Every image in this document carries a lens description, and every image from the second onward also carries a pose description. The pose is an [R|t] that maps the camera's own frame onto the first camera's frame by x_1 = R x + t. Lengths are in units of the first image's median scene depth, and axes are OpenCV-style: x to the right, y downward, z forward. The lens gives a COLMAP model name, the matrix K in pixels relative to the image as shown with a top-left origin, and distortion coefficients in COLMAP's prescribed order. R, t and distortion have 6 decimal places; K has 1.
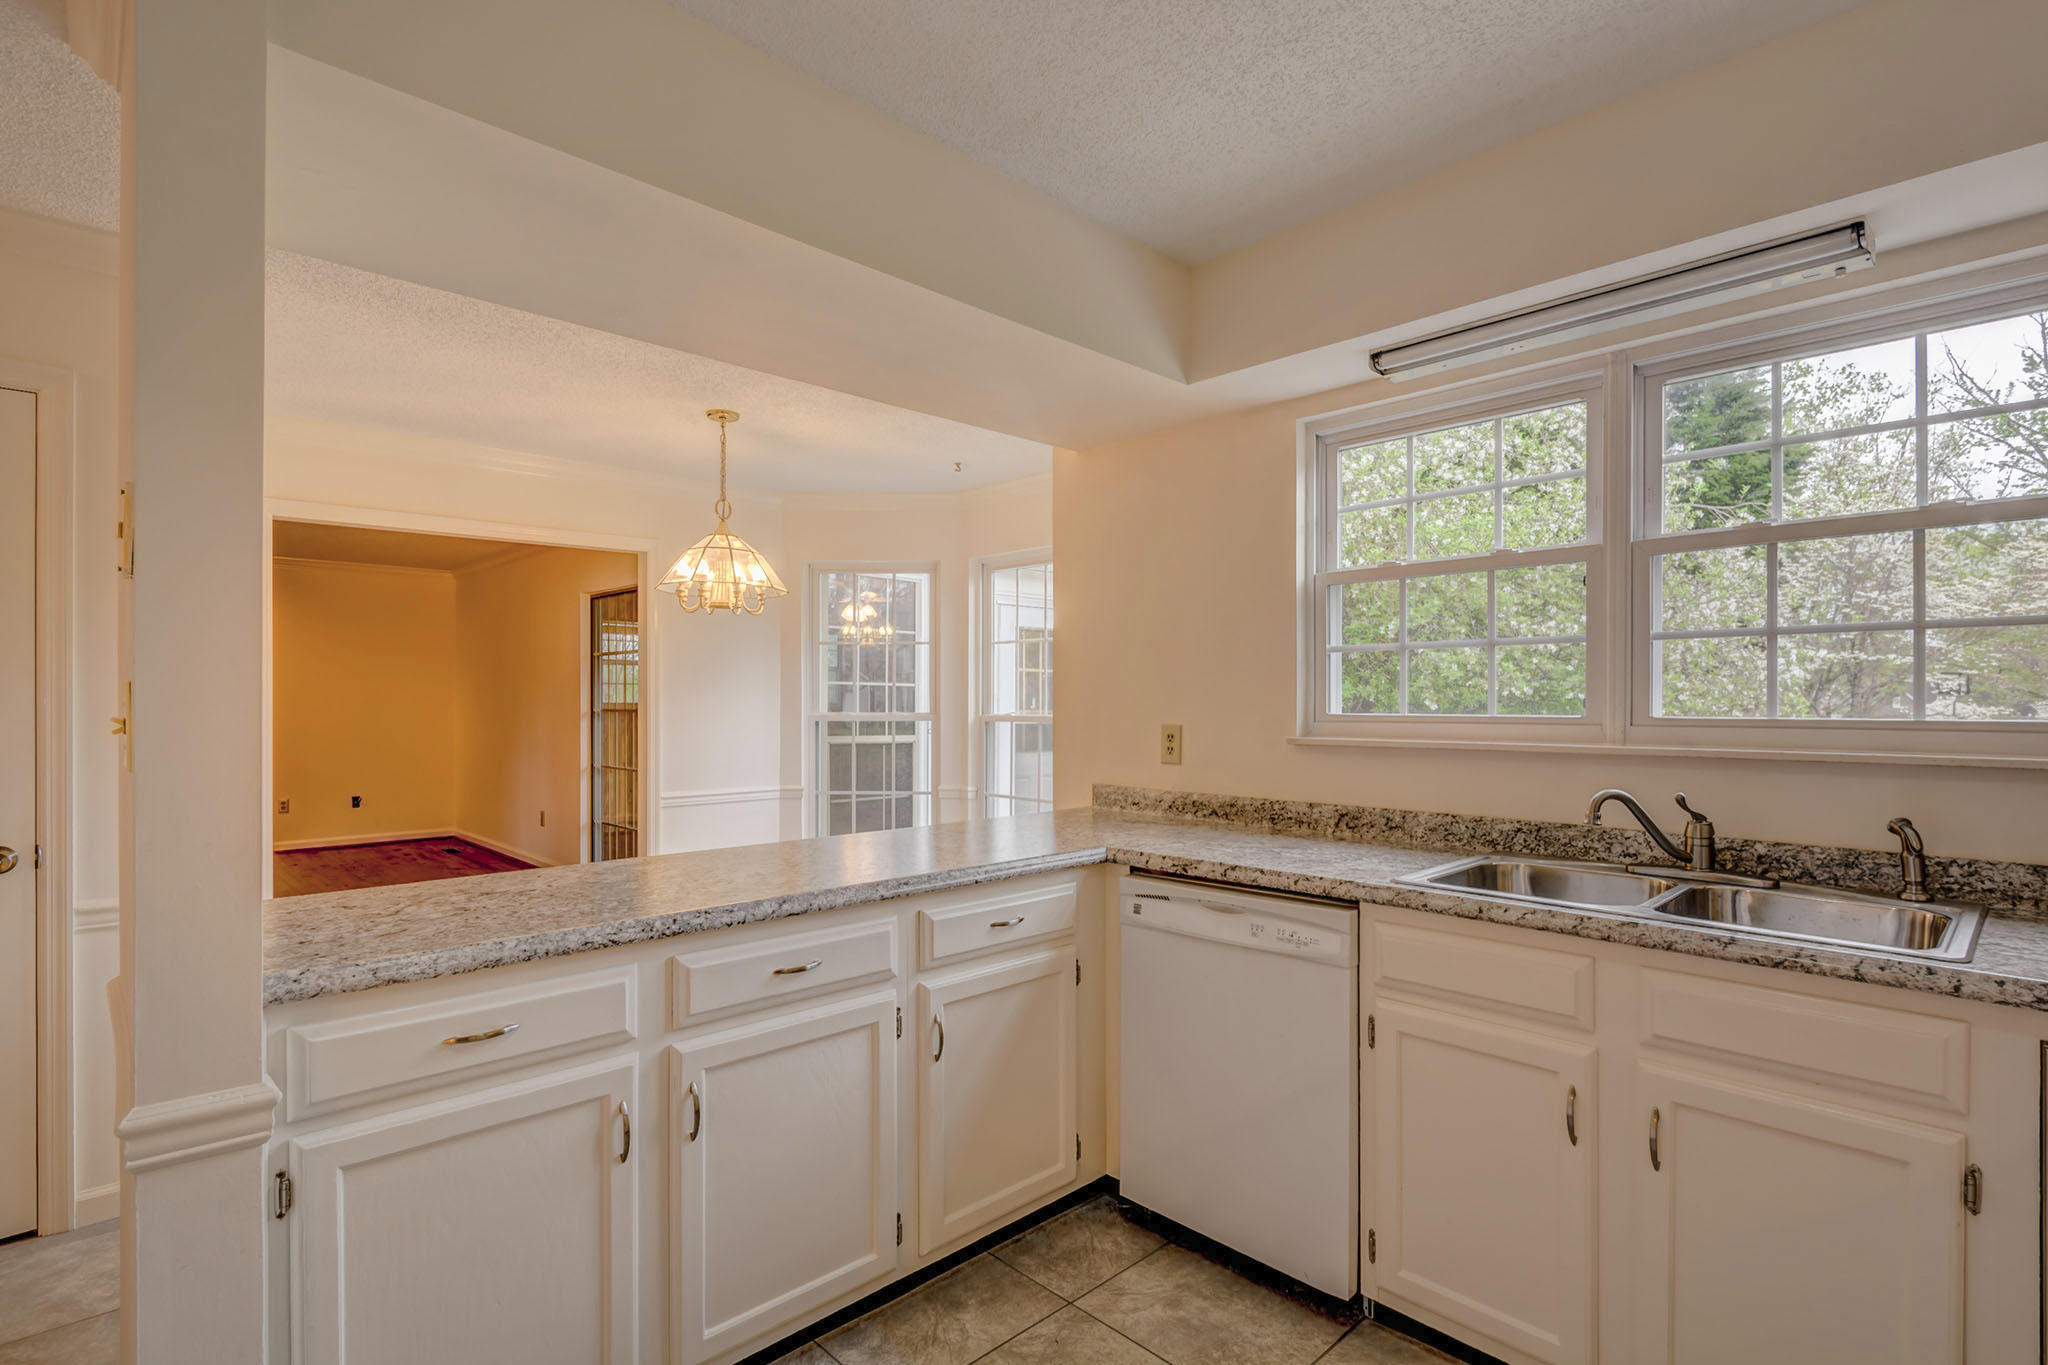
lens RADIAL K [[987.4, 0, 1033.8], [0, 987.4, 699.6], [0, 0, 1]] dist [0.004098, 0.000290]
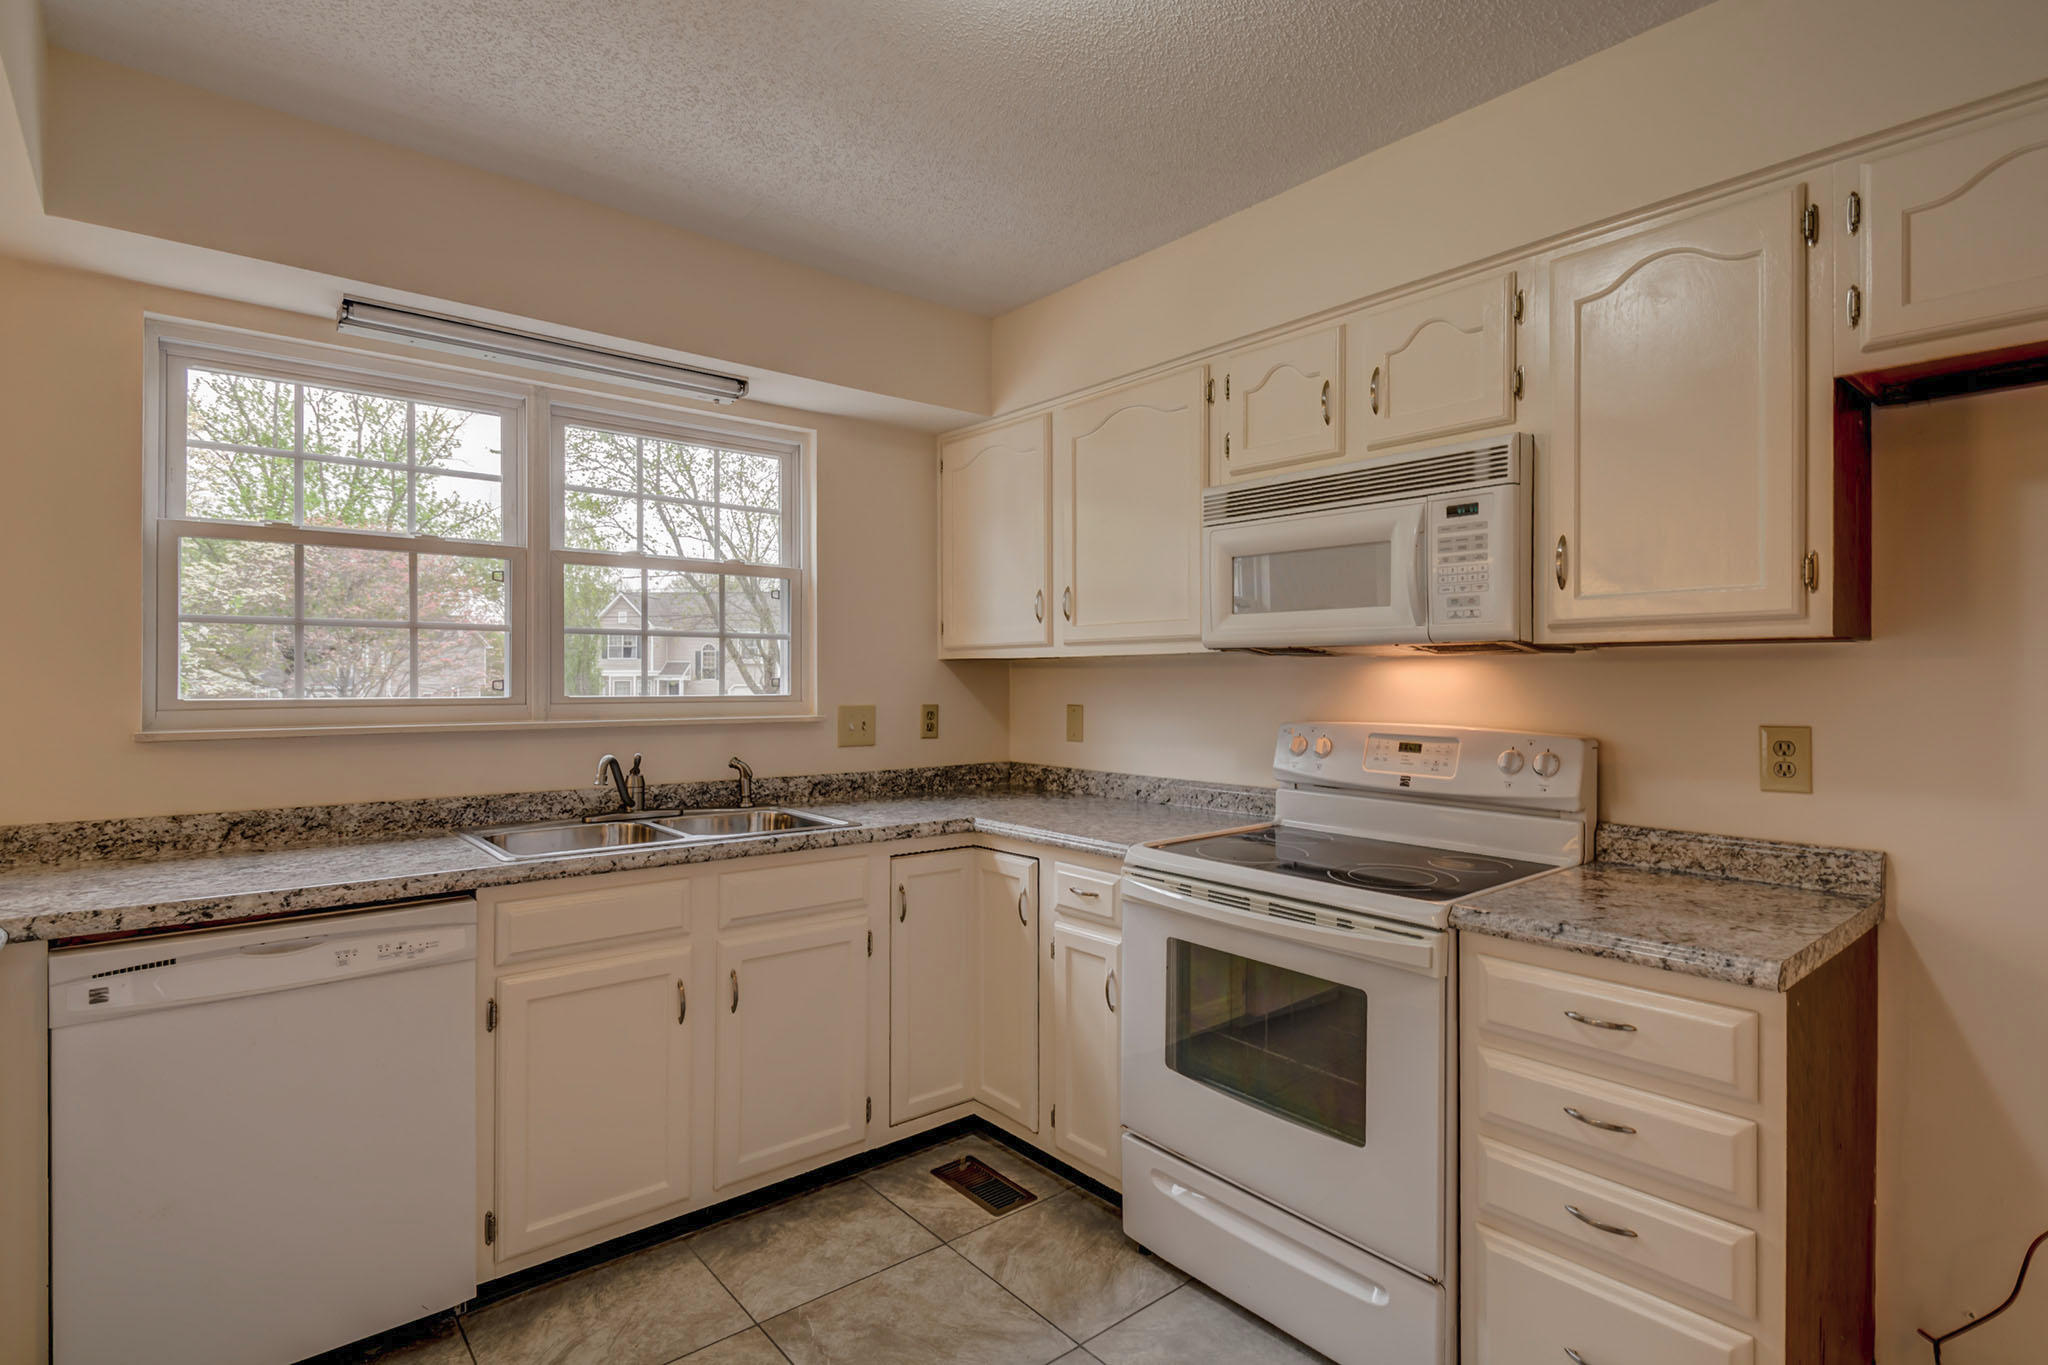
lens RADIAL K [[987.4, 0, 1039.5], [0, 987.4, 676.3], [0, 0, 1]] dist [0.004098, 0.000290]
pose [[0.076287, 0.001424, 0.997085, -0.577333], [-0.004494, 0.999989, -0.001084, -0.009693], [-0.997076, -0.004399, 0.076293, 0.341219]]
